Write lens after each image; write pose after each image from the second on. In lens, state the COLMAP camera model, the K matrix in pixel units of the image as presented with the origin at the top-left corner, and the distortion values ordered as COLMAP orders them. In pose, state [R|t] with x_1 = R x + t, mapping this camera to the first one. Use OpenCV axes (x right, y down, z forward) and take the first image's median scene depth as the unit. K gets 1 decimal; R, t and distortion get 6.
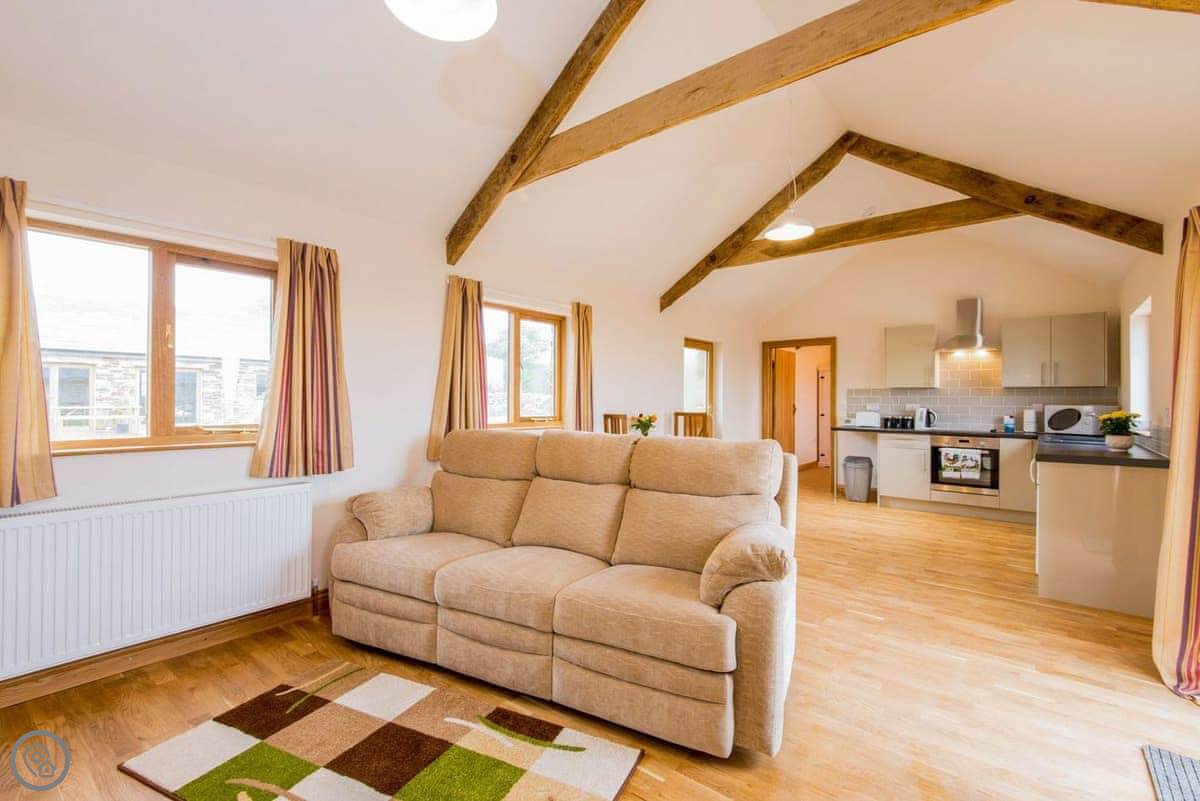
lens RADIAL K [[532.0, 0, 598.8], [0, 532.0, 401.9], [0, 0, 1]] dist [0.008687, -0.007236]
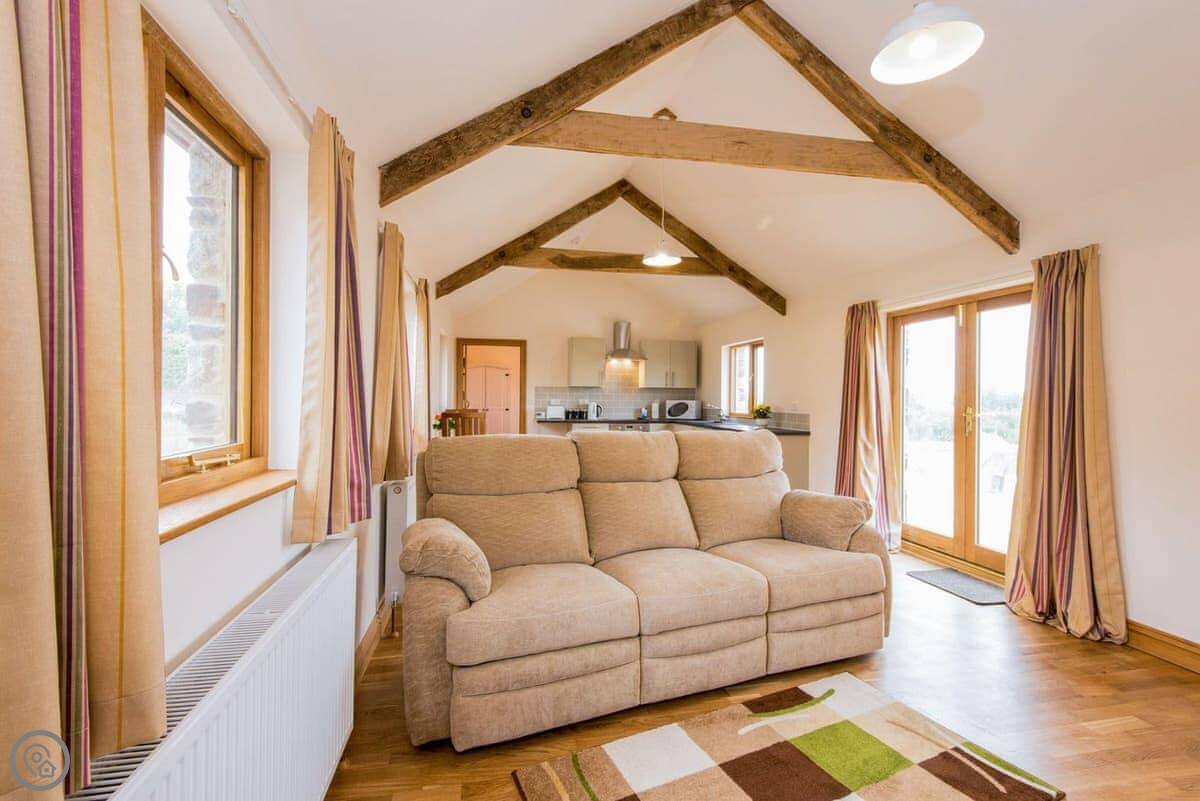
lens RADIAL K [[532.0, 0, 593.6], [0, 532.0, 402.9], [0, 0, 1]] dist [0.008687, -0.007236]
pose [[0.633829, -0.006401, 0.773447, -0.437843], [-0.005125, 0.999909, 0.012475, -0.004167], [-0.773456, -0.011871, 0.633739, 0.221028]]
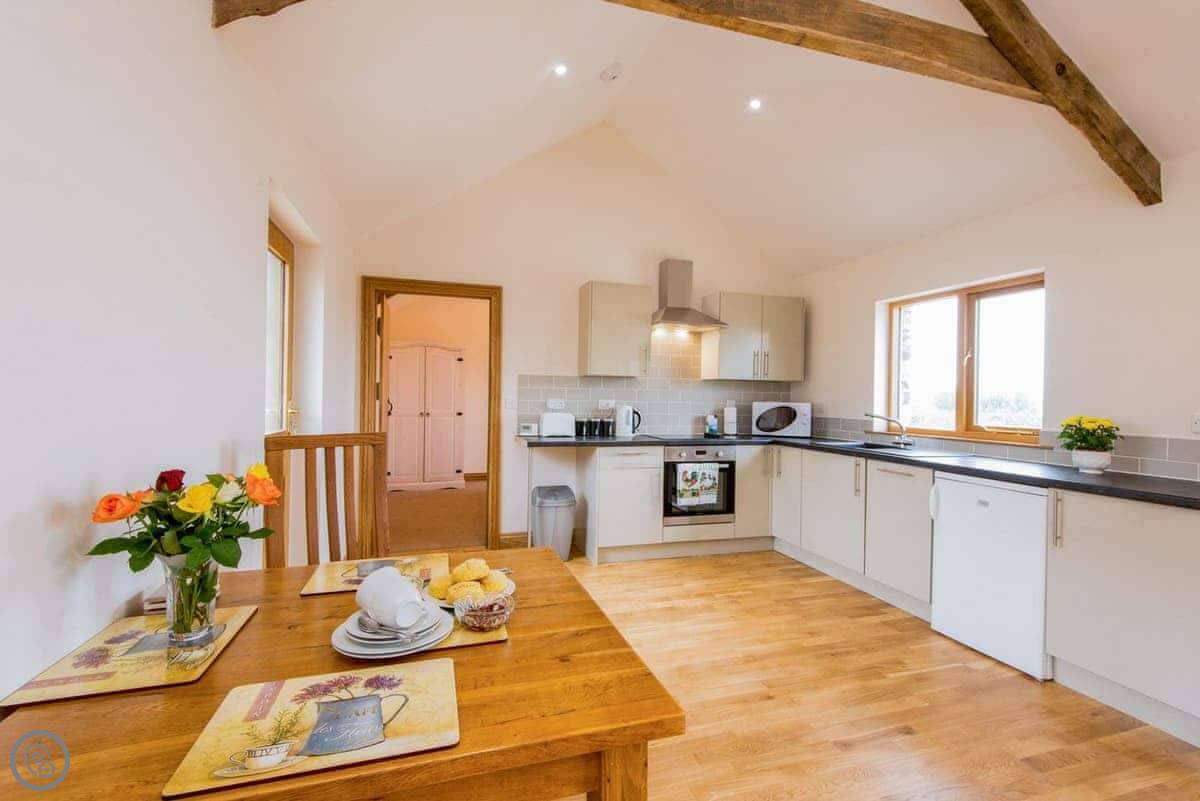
lens RADIAL K [[532.0, 0, 595.6], [0, 532.0, 394.8], [0, 0, 1]] dist [0.008687, -0.007236]
pose [[0.556075, 0.003163, 0.831126, 0.009972], [-0.010672, 0.999937, 0.003335, -0.005309], [-0.831064, -0.010724, 0.556074, 0.747781]]
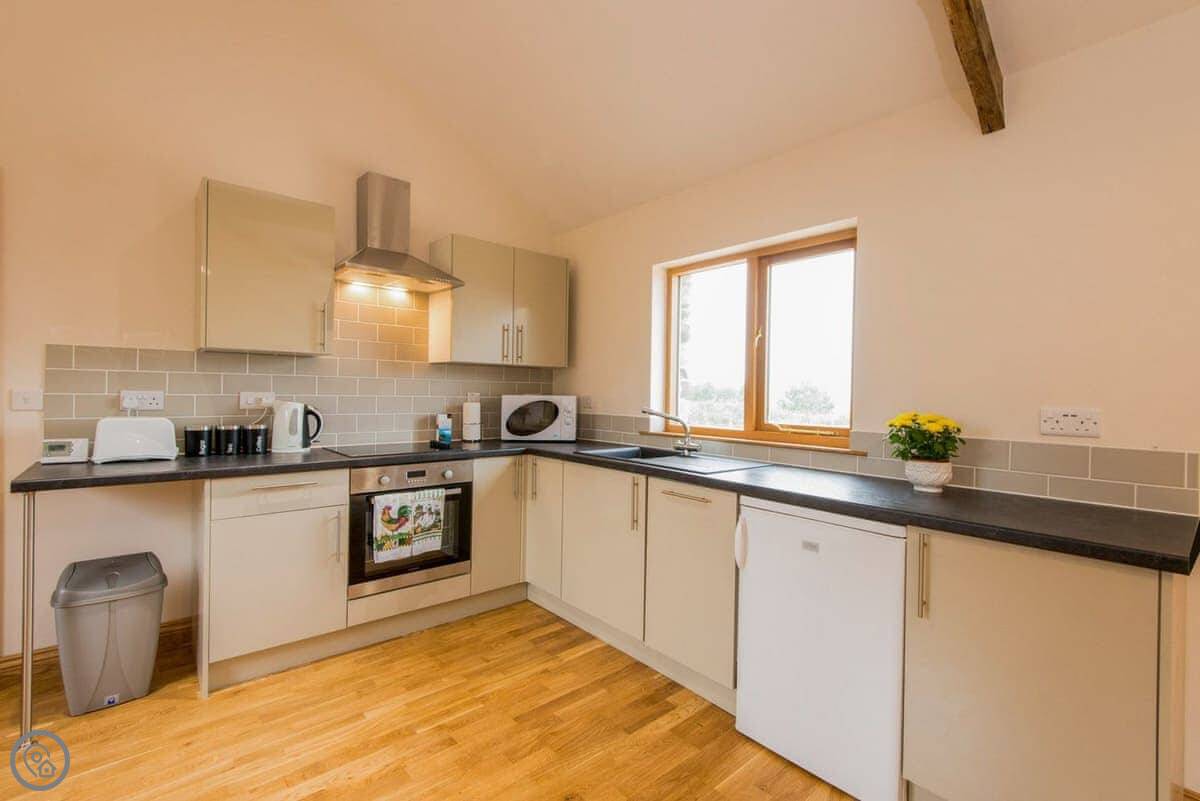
lens RADIAL K [[532.0, 0, 604.8], [0, 532.0, 392.6], [0, 0, 1]] dist [0.008687, -0.007236]
pose [[0.162169, -0.006061, 0.986744, 0.266716], [-0.012538, 0.999888, 0.008203, -0.002929], [-0.986683, -0.013702, 0.162075, 0.794259]]
